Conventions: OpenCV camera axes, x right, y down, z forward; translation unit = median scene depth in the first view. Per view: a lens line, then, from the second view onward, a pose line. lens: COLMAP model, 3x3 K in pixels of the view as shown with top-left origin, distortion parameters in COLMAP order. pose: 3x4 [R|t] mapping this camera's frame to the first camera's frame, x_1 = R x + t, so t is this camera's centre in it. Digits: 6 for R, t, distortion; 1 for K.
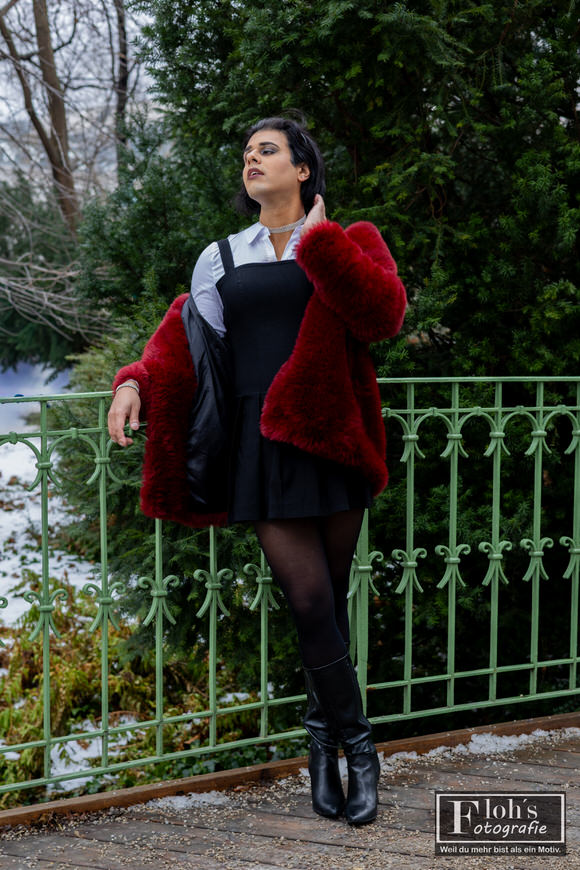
lens RADIAL K [[1359.8, 0, 290.0], [0, 1359.8, 435.0], [0, 0, 1]] dist [0.003923, -0.108758]
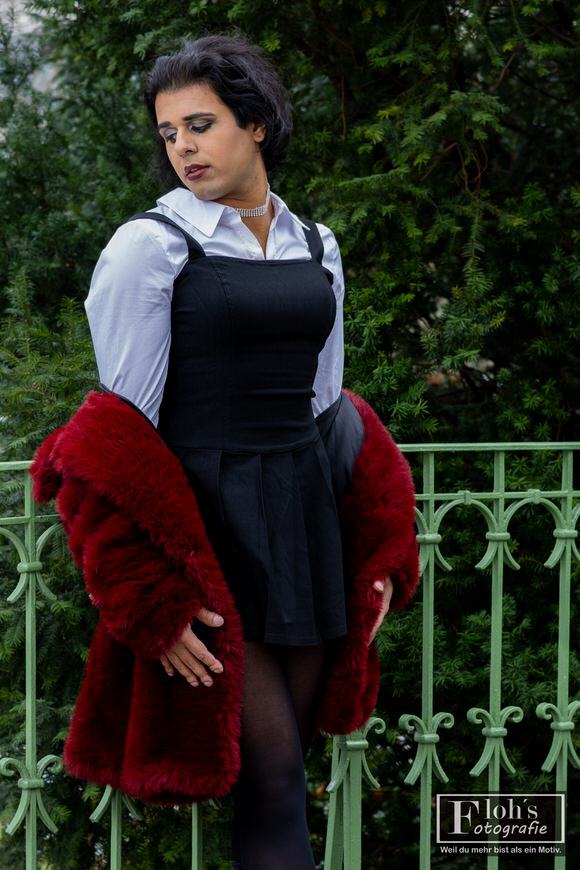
lens RADIAL K [[1359.8, 0, 290.0], [0, 1359.8, 435.0], [0, 0, 1]] dist [0.003923, -0.108758]
pose [[0.999013, 0.002878, 0.044317, -0.004674], [0.000108, 0.997737, -0.067237, -0.003435], [-0.044410, 0.067175, 0.996752, 0.375196]]
